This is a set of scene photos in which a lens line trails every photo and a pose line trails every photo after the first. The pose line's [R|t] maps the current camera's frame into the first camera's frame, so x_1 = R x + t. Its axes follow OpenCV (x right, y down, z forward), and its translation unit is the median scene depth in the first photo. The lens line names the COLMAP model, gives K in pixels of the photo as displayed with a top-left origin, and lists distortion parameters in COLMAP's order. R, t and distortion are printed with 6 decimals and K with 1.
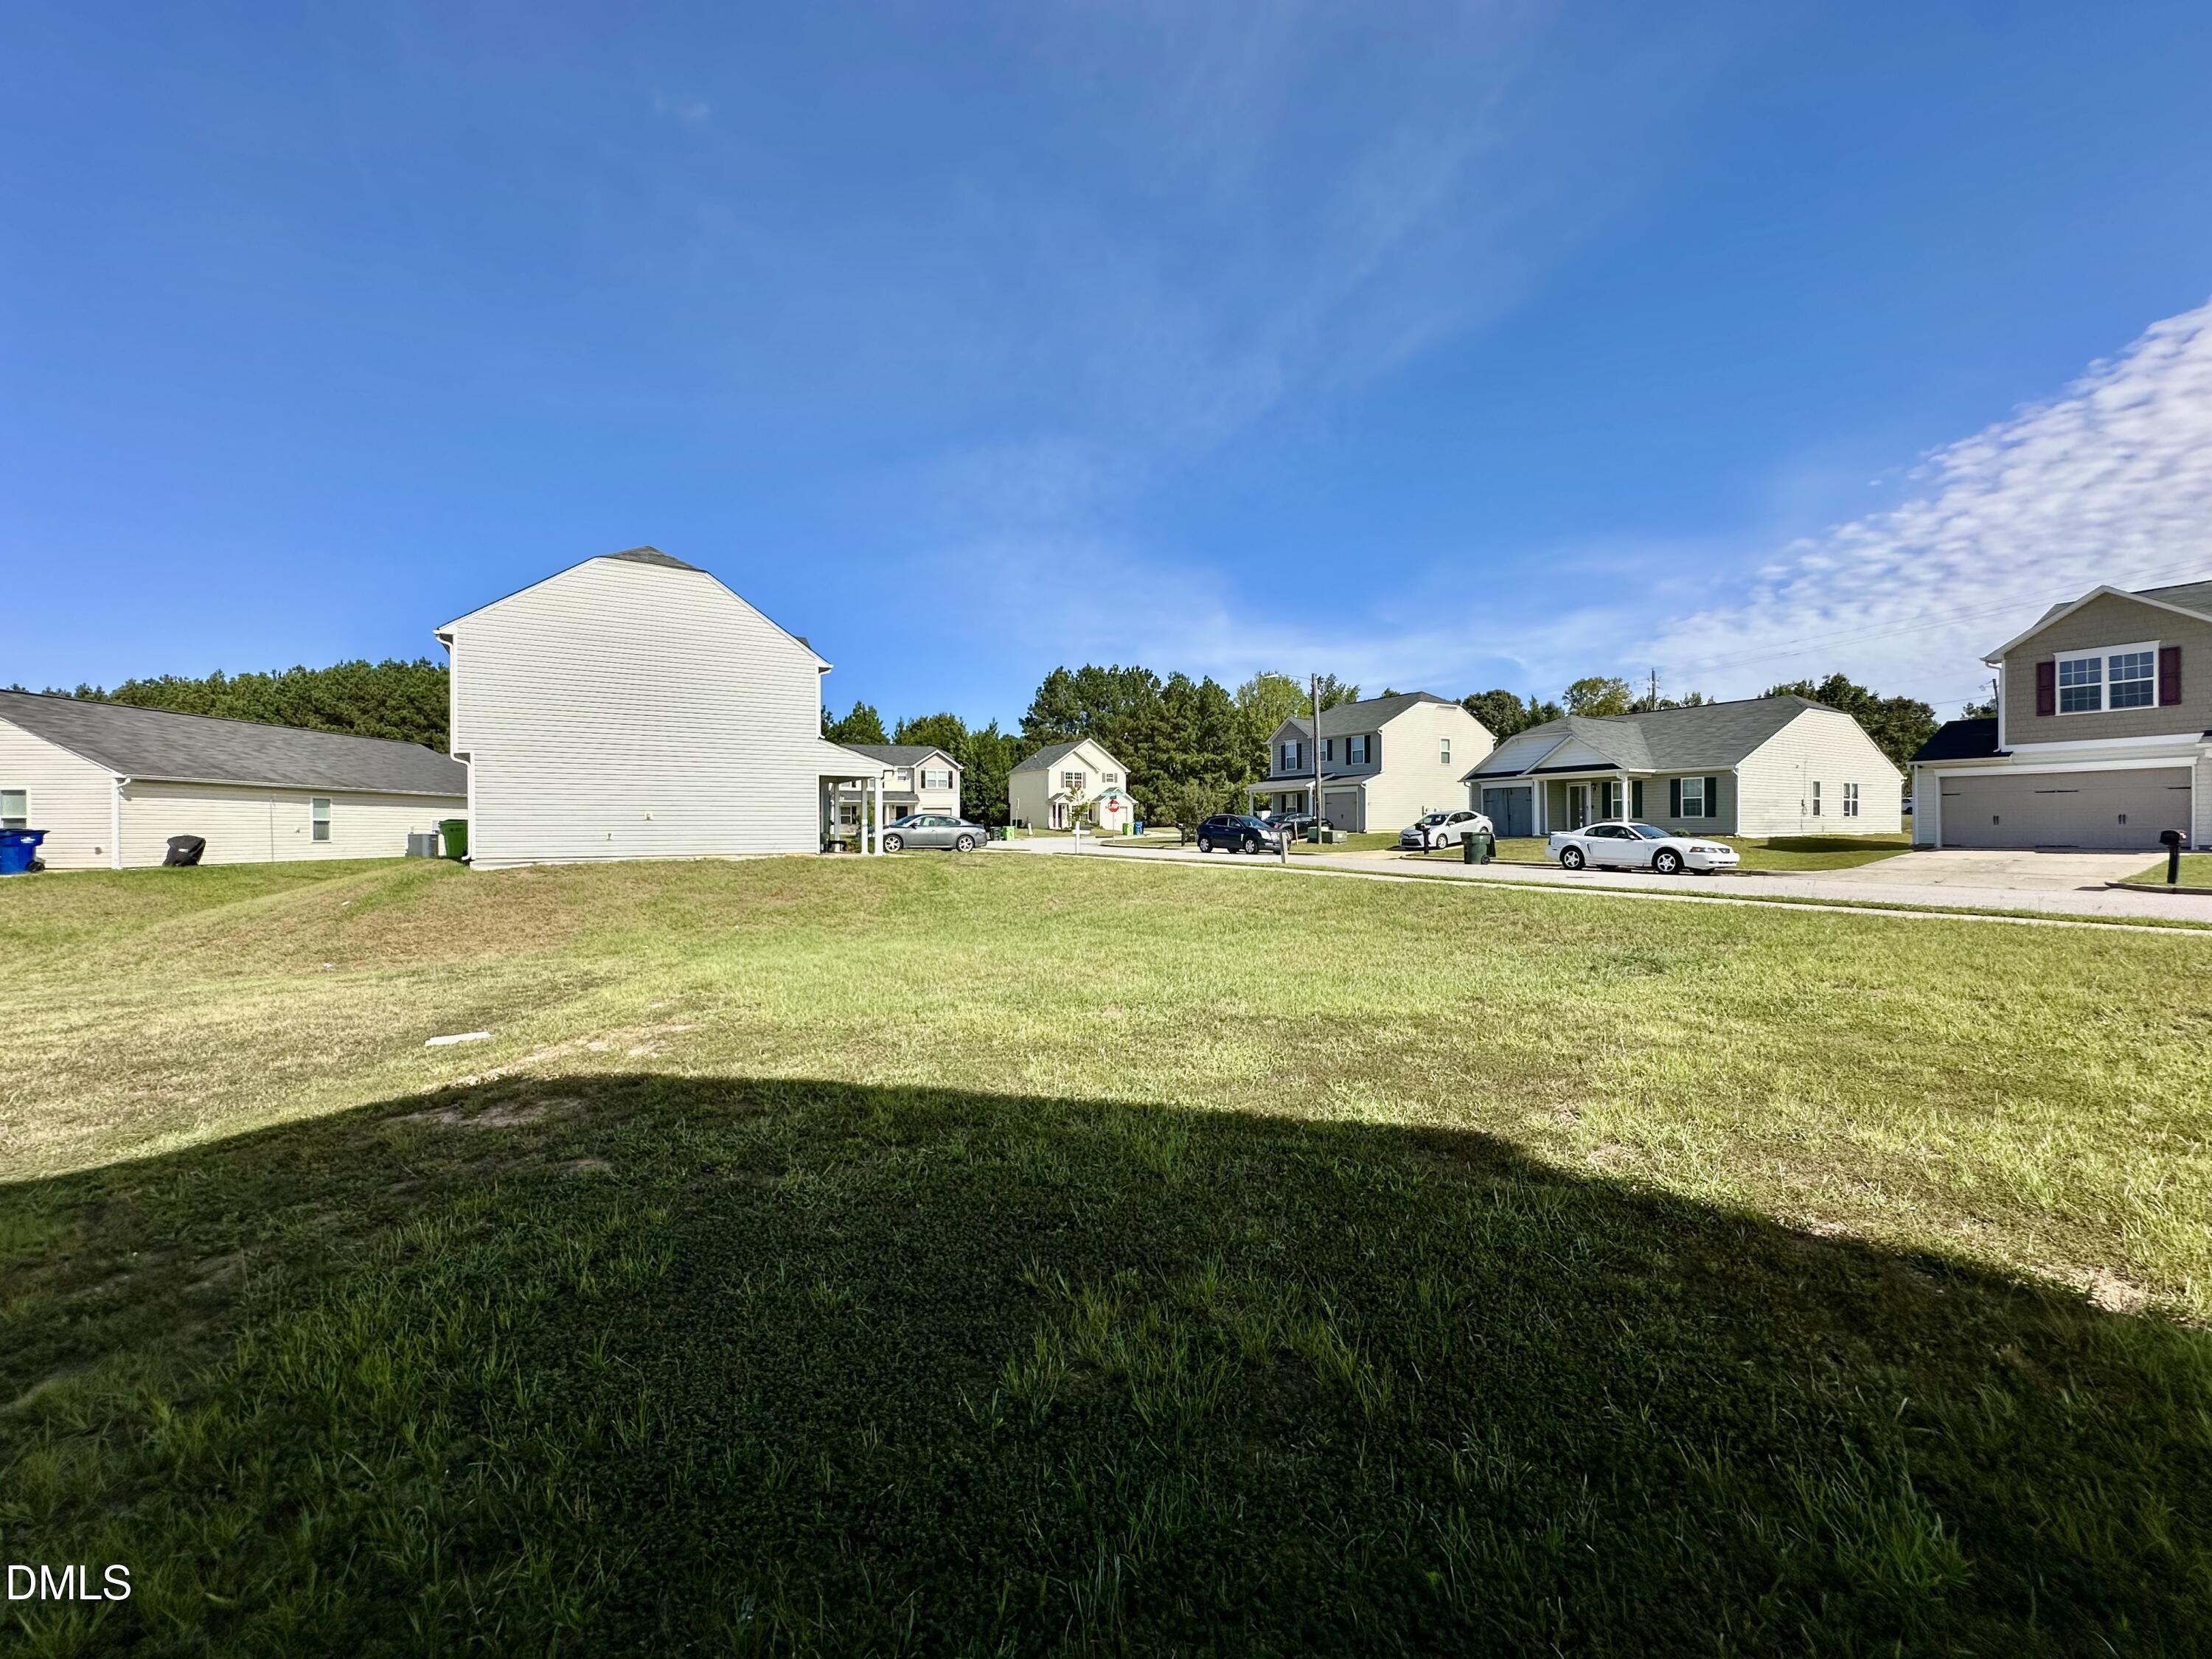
lens RADIAL K [[883.8, 0, 1101.3], [0, 883.8, 831.1], [0, 0, 1]] dist [-0.006205, 0.001772]
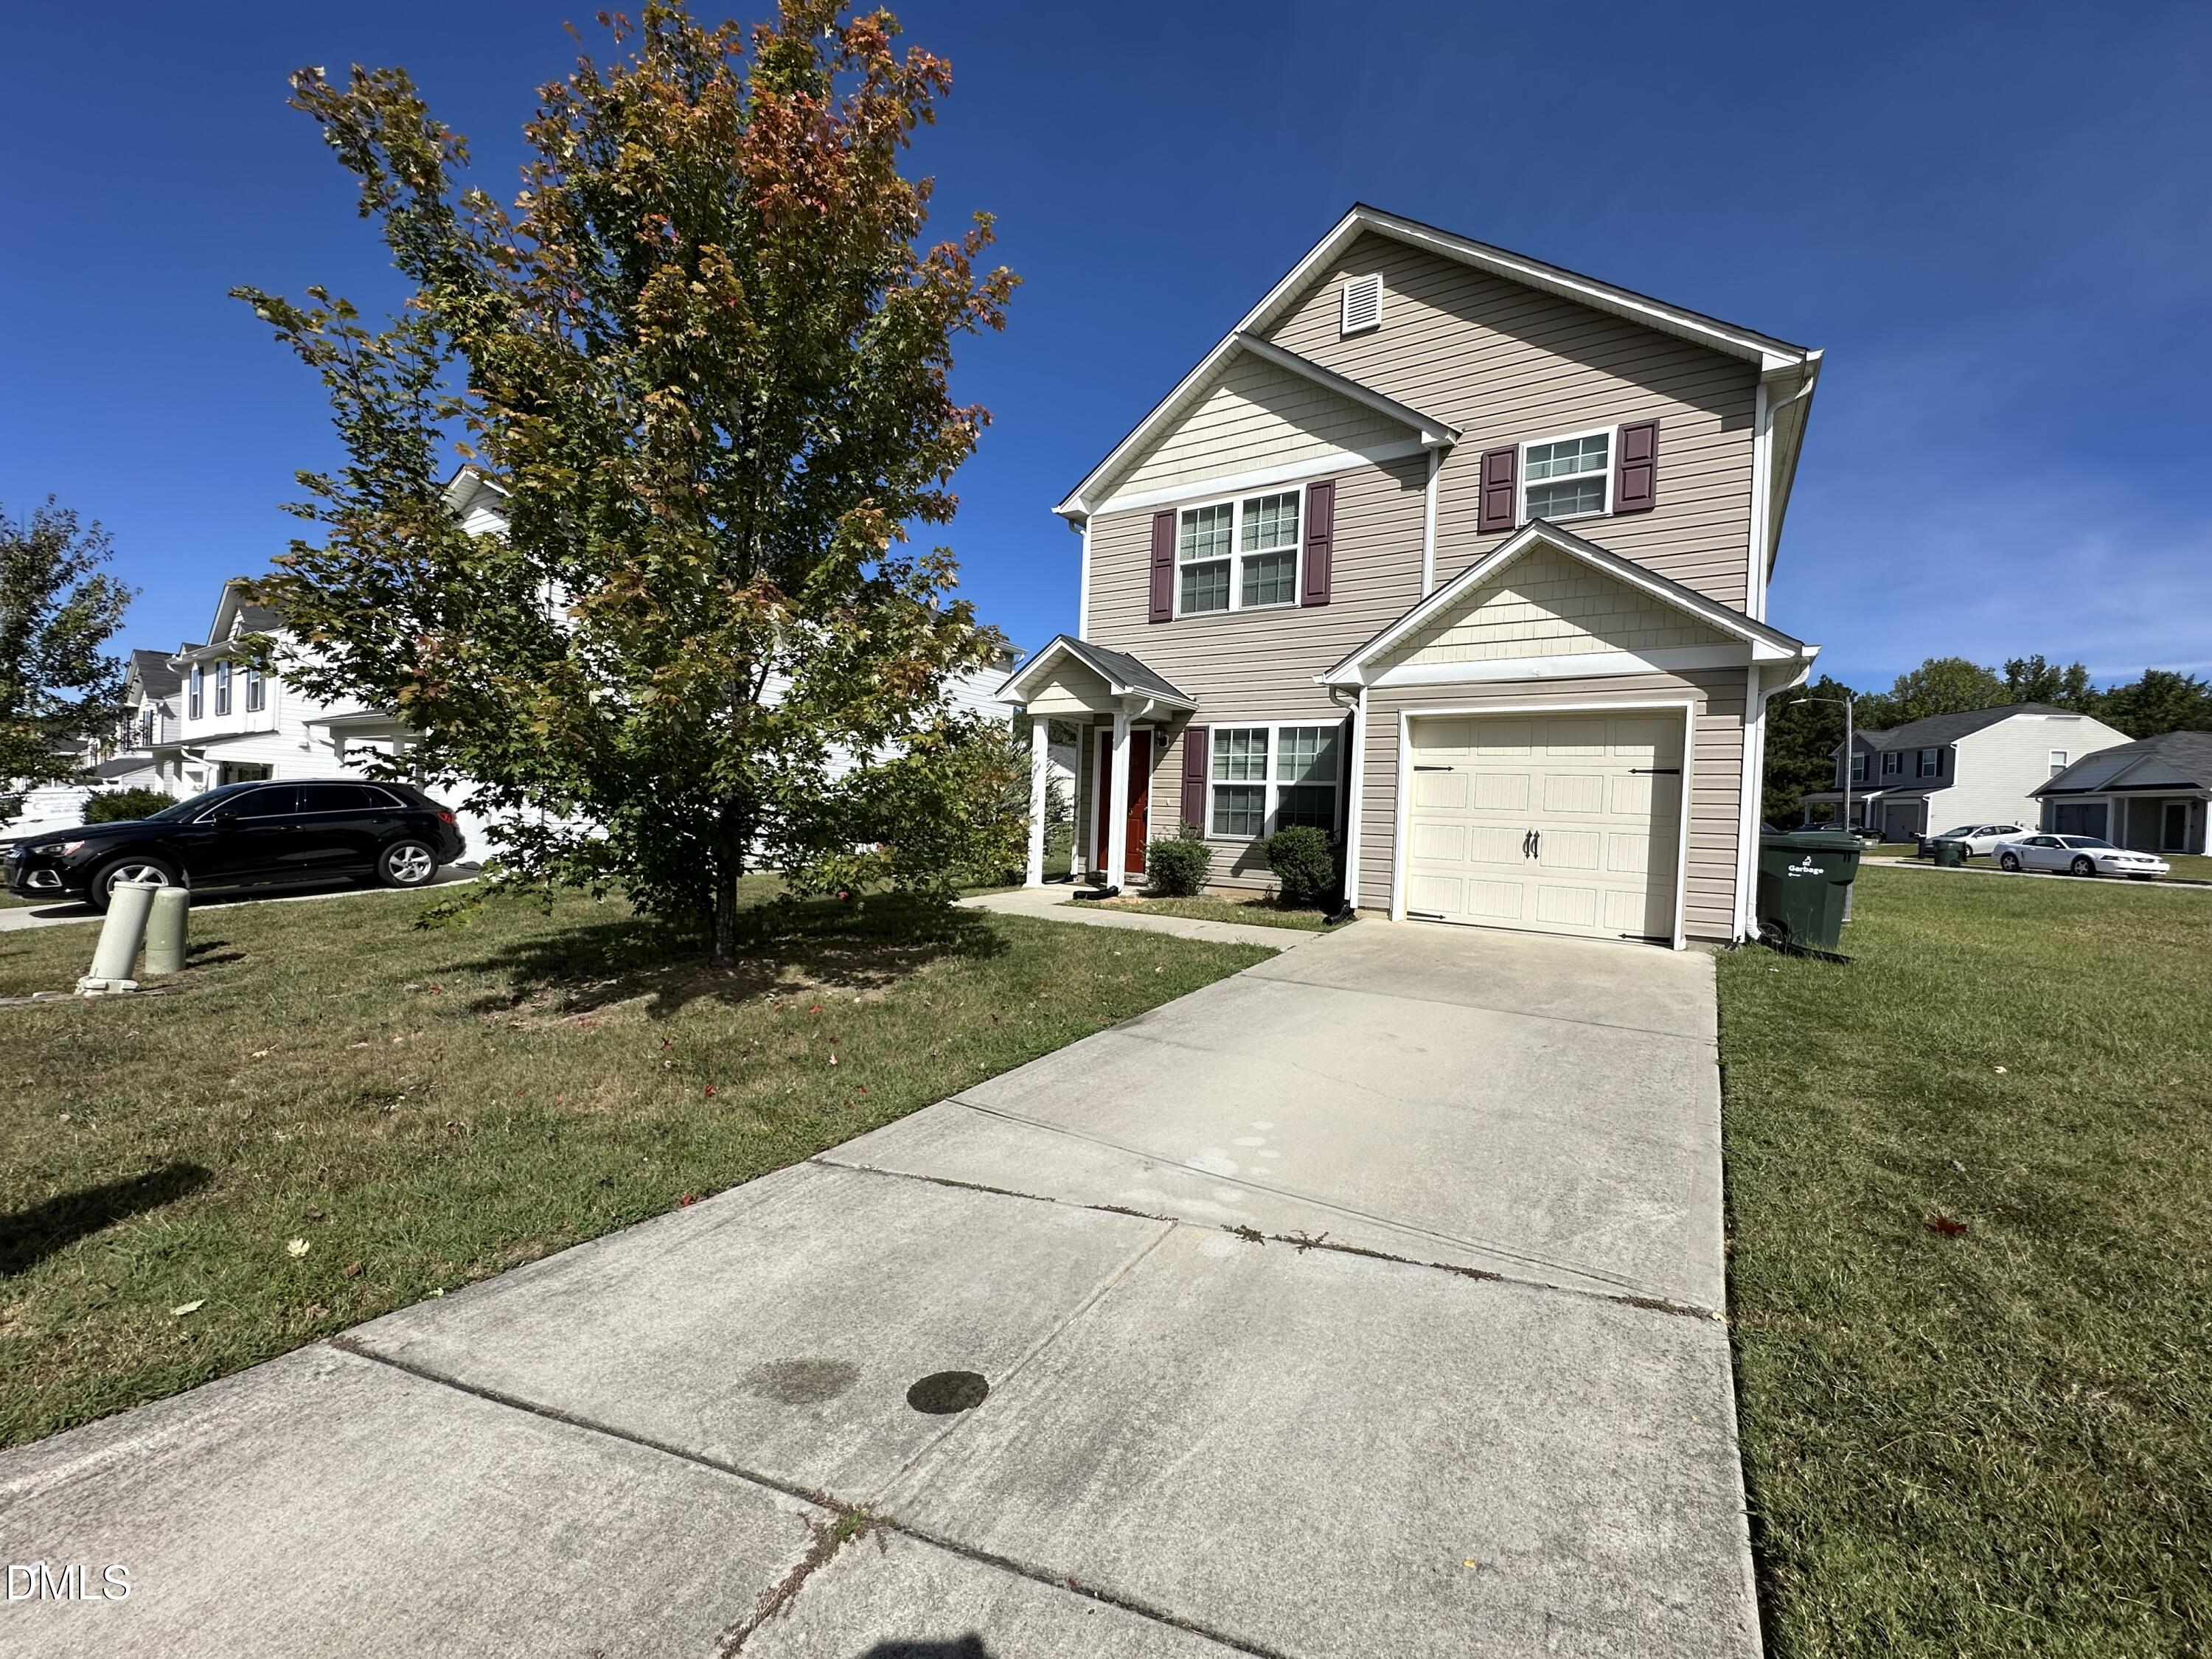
lens RADIAL K [[883.8, 0, 1102.1], [0, 883.8, 833.4], [0, 0, 1]] dist [-0.006205, 0.001772]
pose [[0.809579, 0.049357, -0.584932, 0.139773], [-0.046594, 0.998718, 0.019784, 0.015704], [0.585158, 0.011238, 0.810841, -0.451058]]
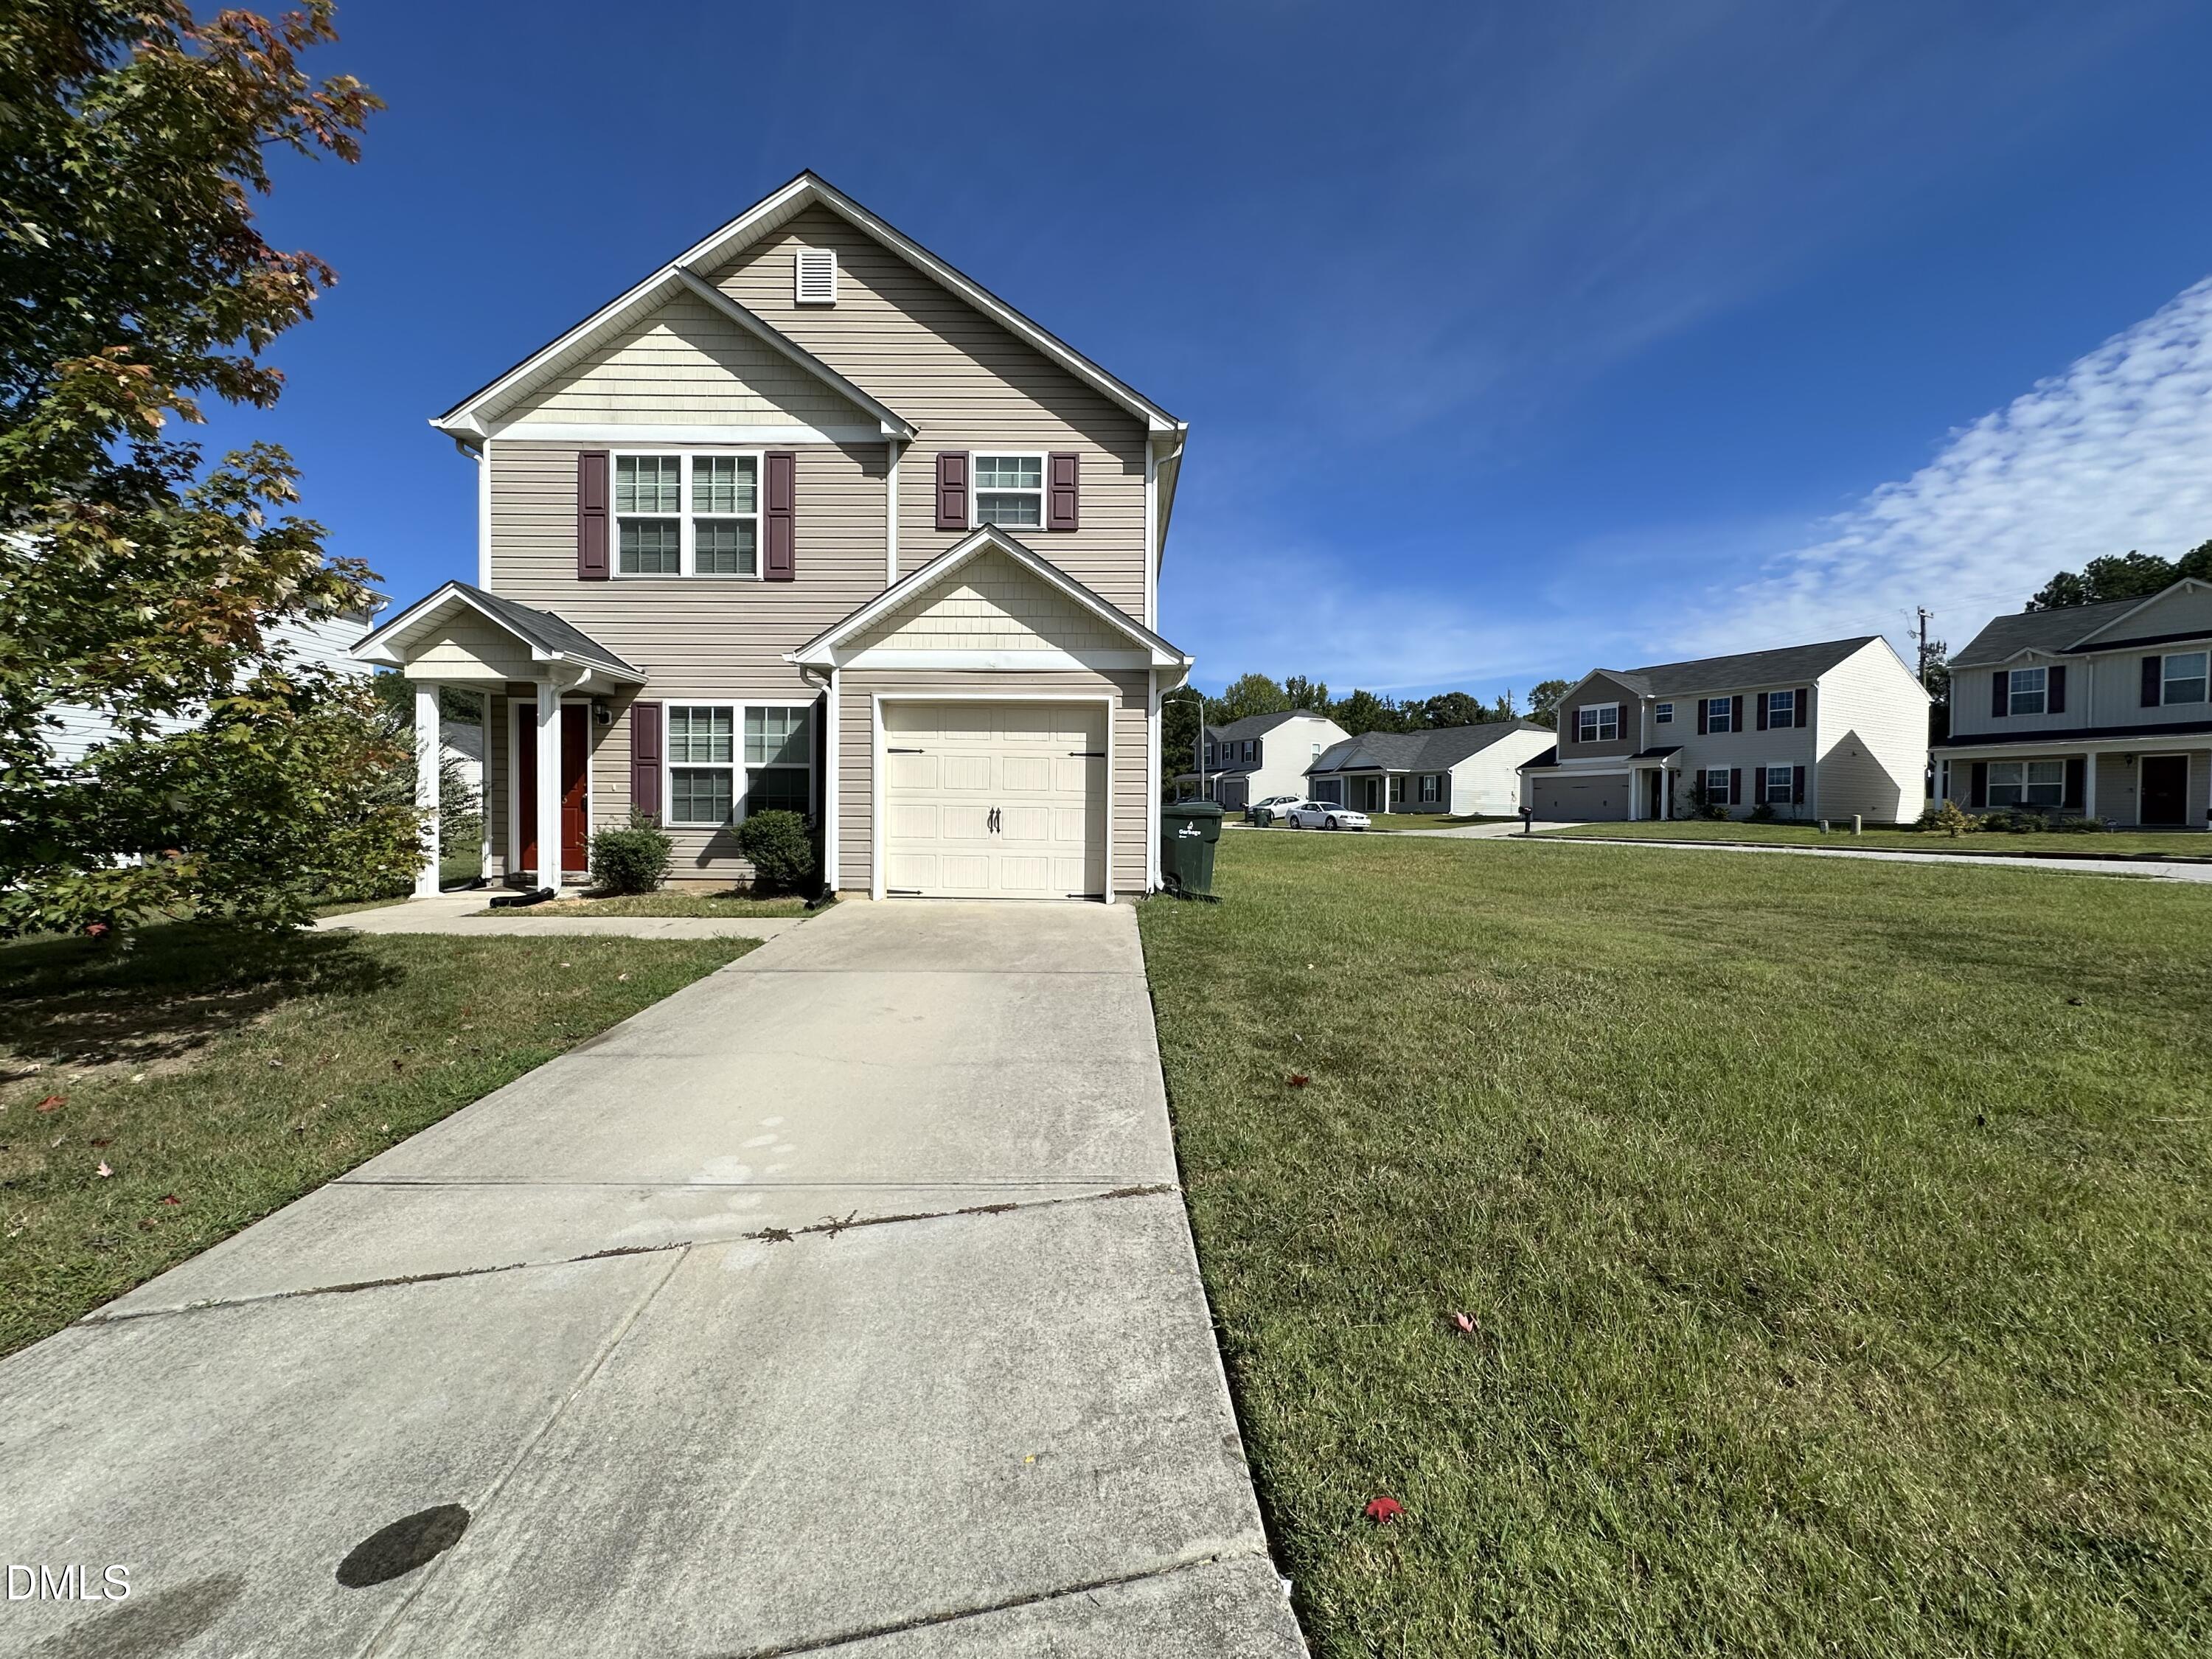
lens RADIAL K [[883.8, 0, 1102.9], [0, 883.8, 835.0], [0, 0, 1]] dist [-0.006205, 0.001772]
pose [[0.999297, 0.016383, -0.033713, 0.135731], [-0.015716, 0.999677, 0.019961, 0.016557], [0.034029, -0.019417, 0.999232, -0.452270]]
